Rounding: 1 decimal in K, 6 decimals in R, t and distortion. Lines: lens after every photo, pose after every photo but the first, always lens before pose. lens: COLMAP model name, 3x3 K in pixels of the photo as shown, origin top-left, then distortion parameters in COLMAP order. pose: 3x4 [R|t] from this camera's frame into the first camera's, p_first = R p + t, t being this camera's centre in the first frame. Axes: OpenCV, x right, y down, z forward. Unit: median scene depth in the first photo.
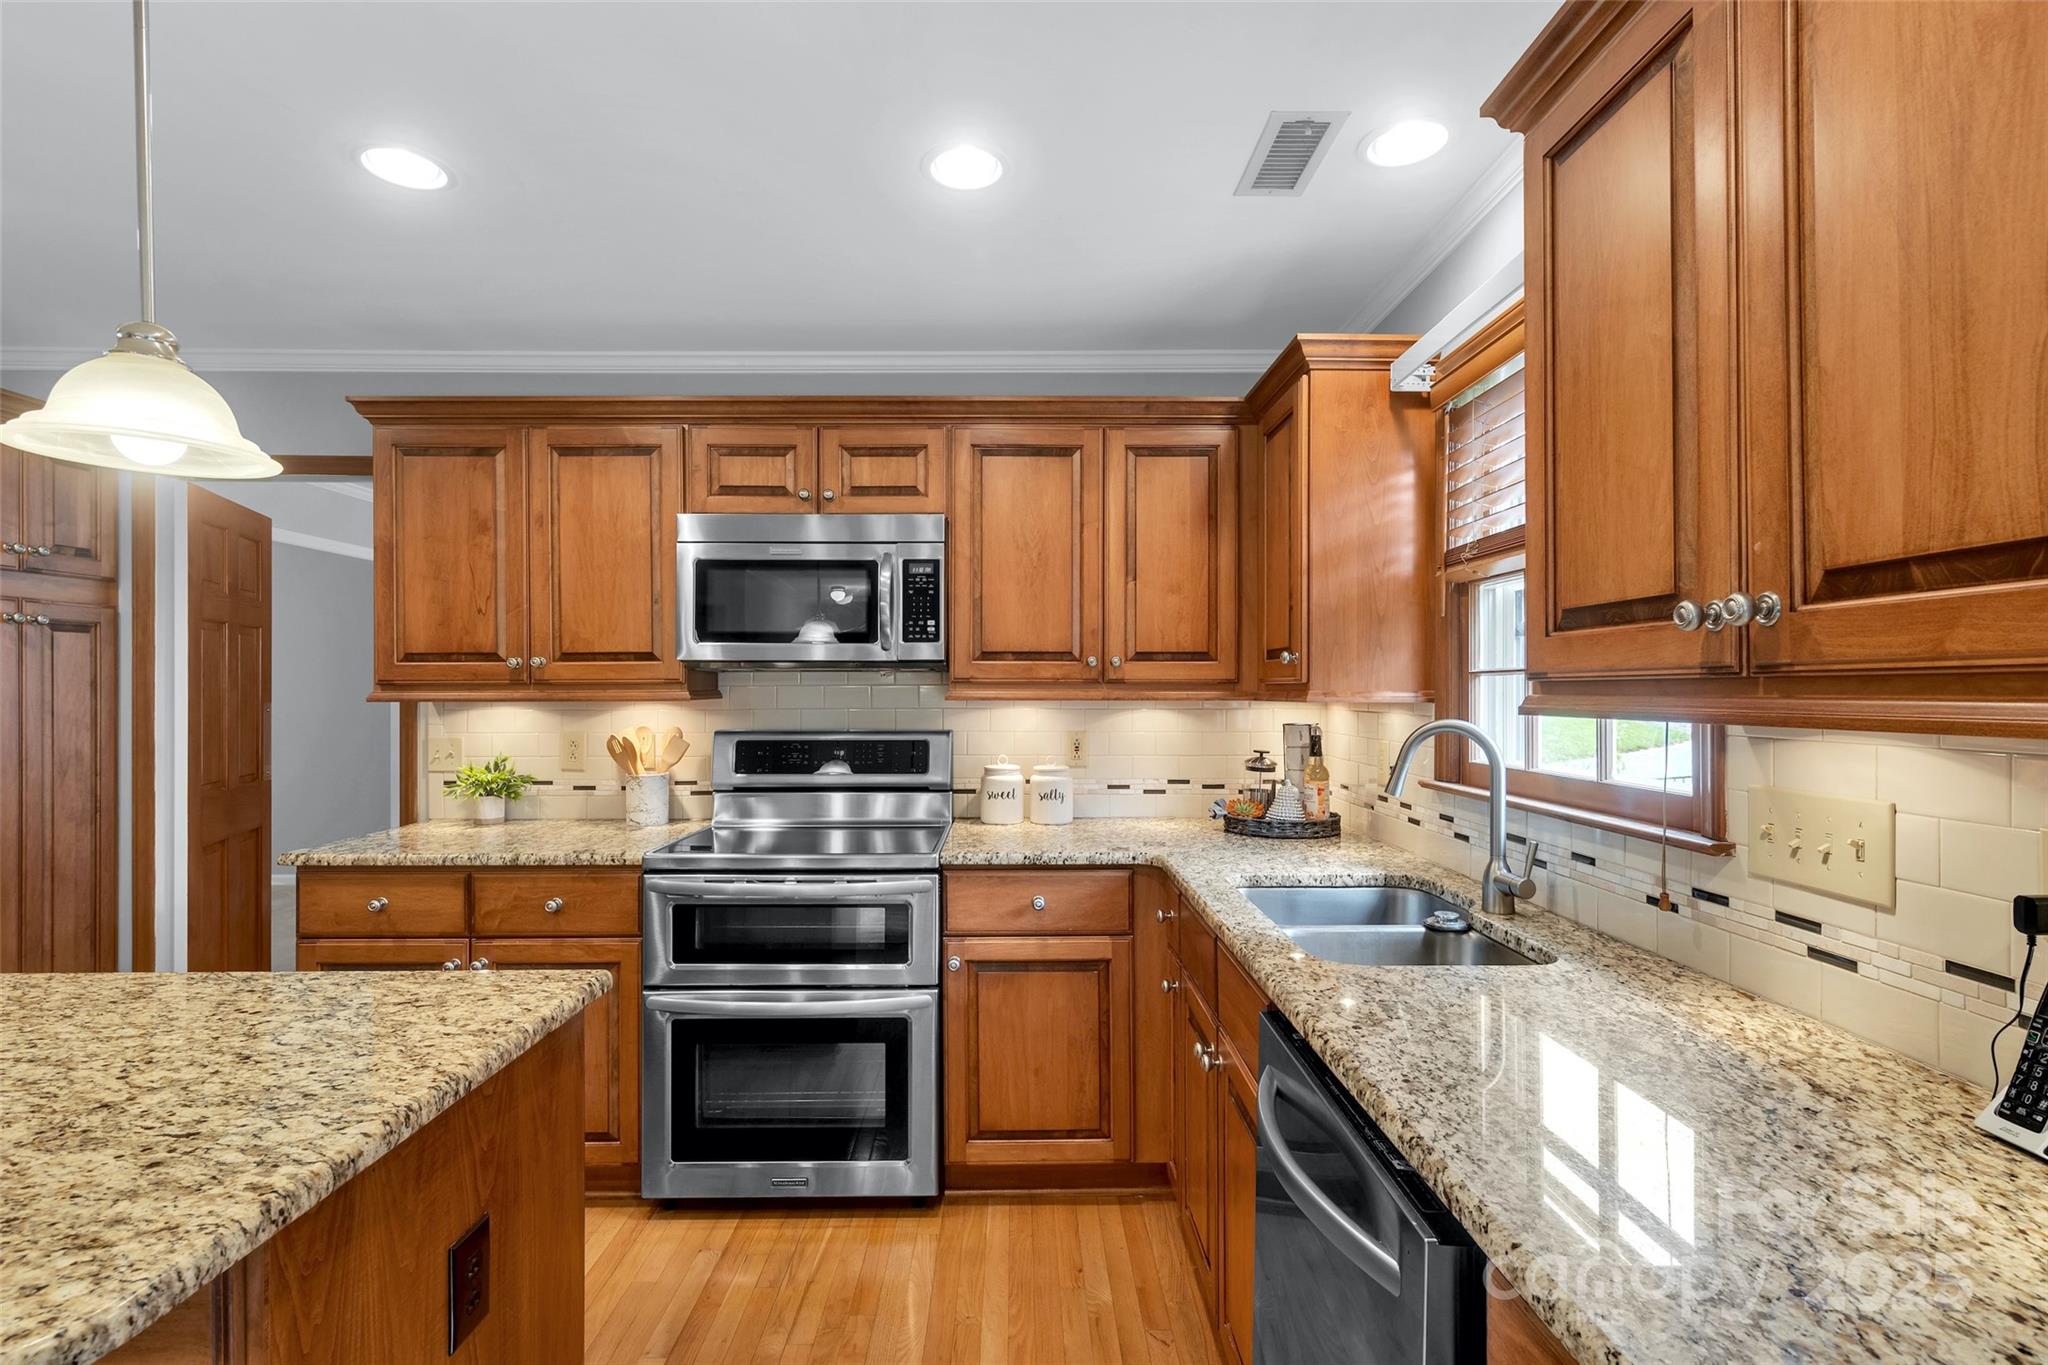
lens RADIAL K [[959.7, 0, 1022.9], [0, 959.7, 690.1], [0, 0, 1]] dist [0.006848, -0.001285]
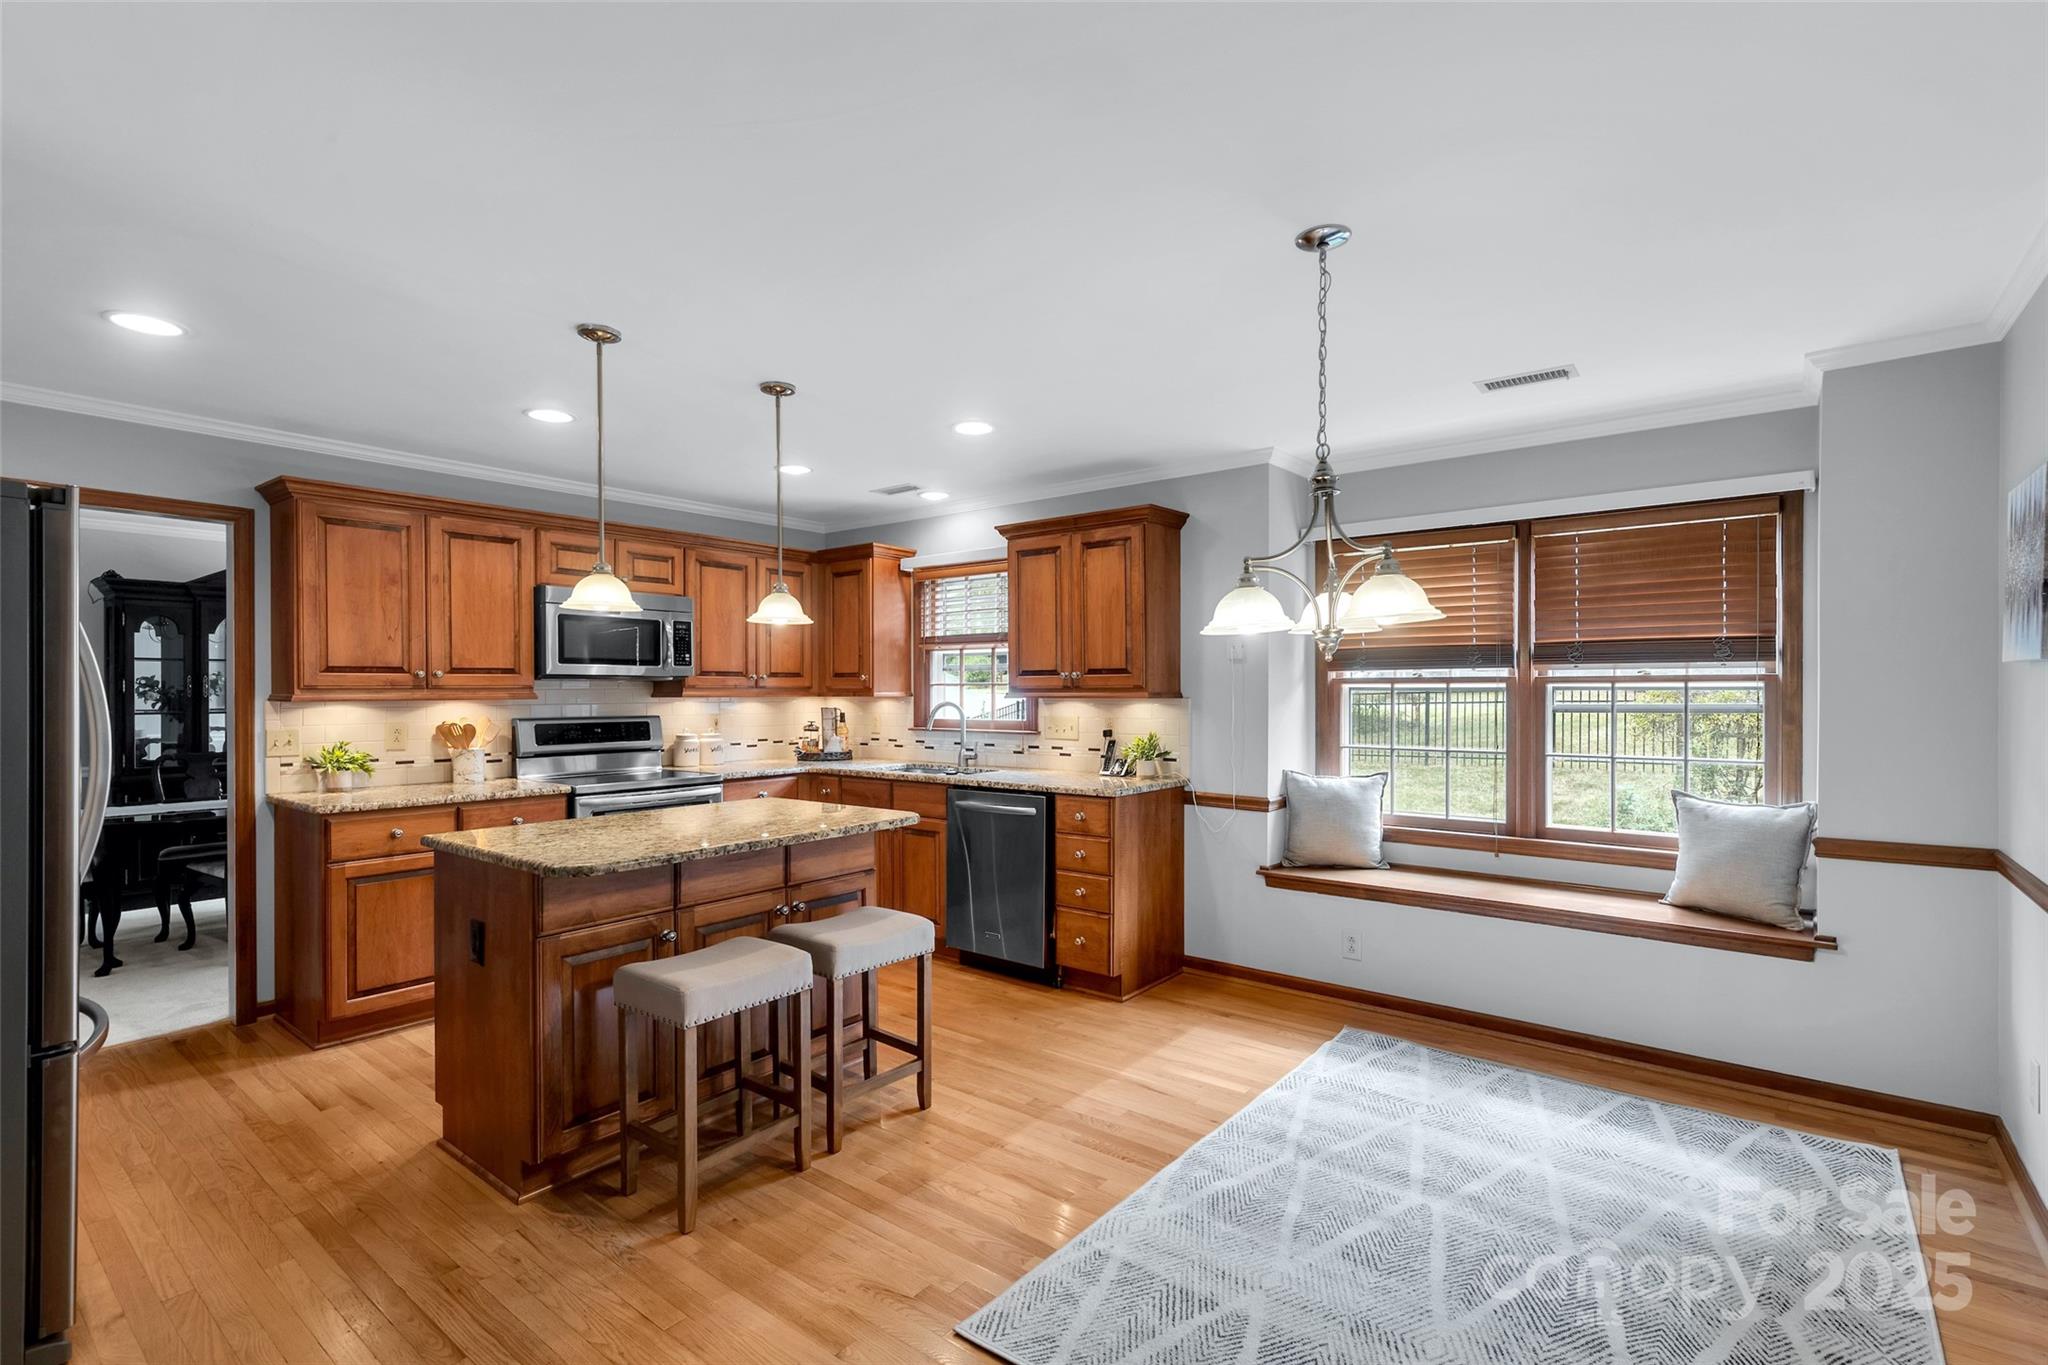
lens RADIAL K [[959.7, 0, 1022.8], [0, 959.7, 694.8], [0, 0, 1]] dist [0.006848, -0.001285]
pose [[0.632785, -0.003993, 0.774317, -1.214675], [0.002284, 0.999992, 0.003290, 0.000985], [-0.774324, -0.000313, 0.632789, -0.728730]]
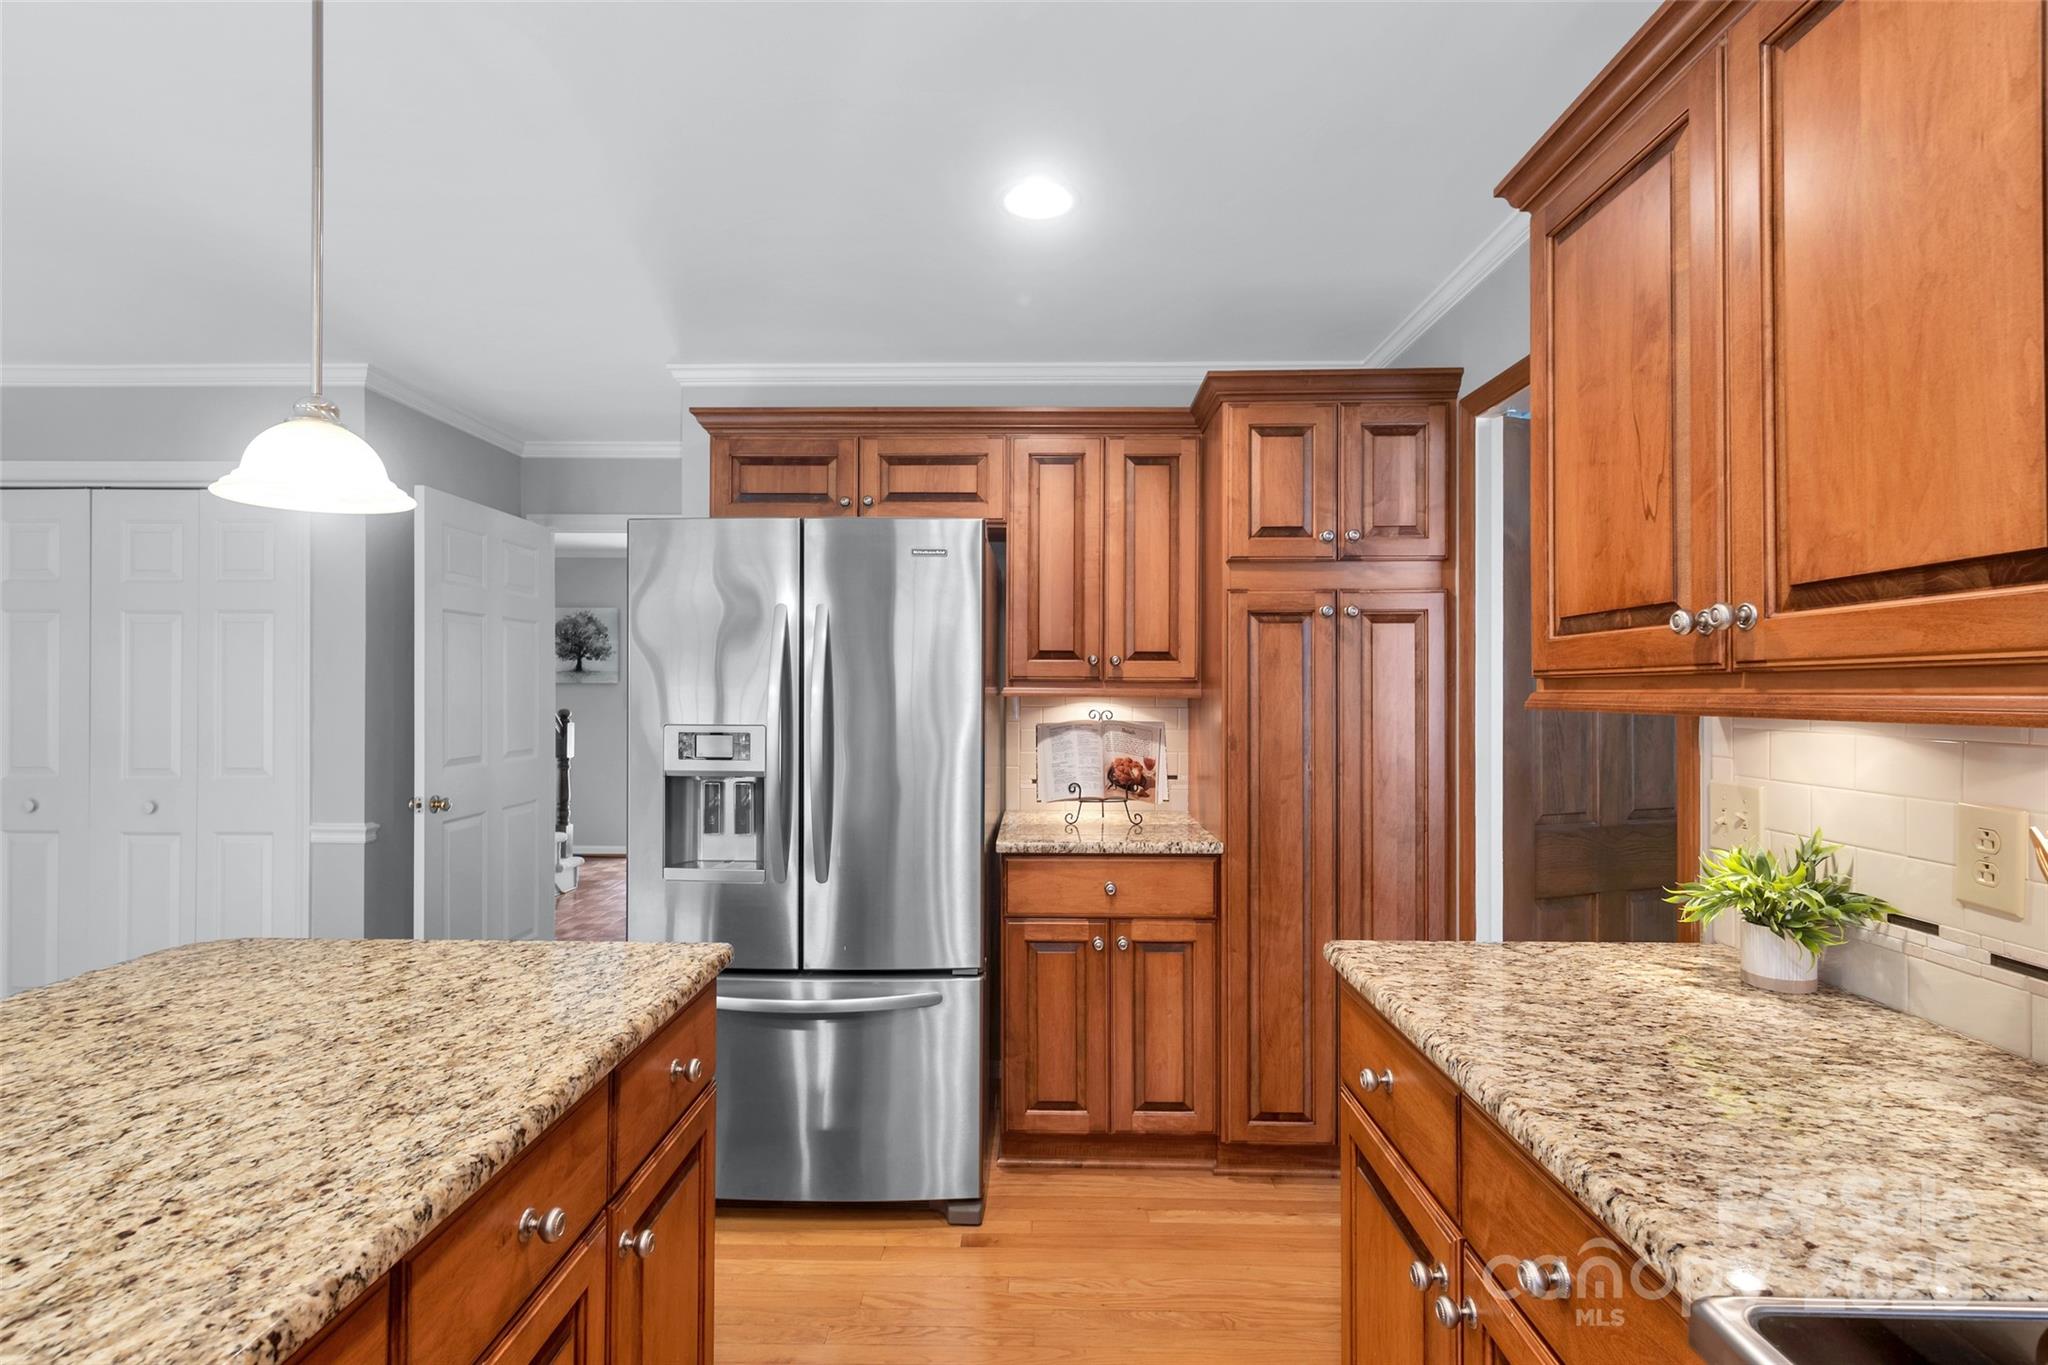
lens RADIAL K [[959.7, 0, 1011.0], [0, 959.7, 685.8], [0, 0, 1]] dist [0.006848, -0.001285]
pose [[-0.031215, -0.003241, -0.999507, -0.116139], [-0.002877, 0.999991, -0.003152, 0.001100], [0.999509, 0.002777, -0.031224, 0.802476]]
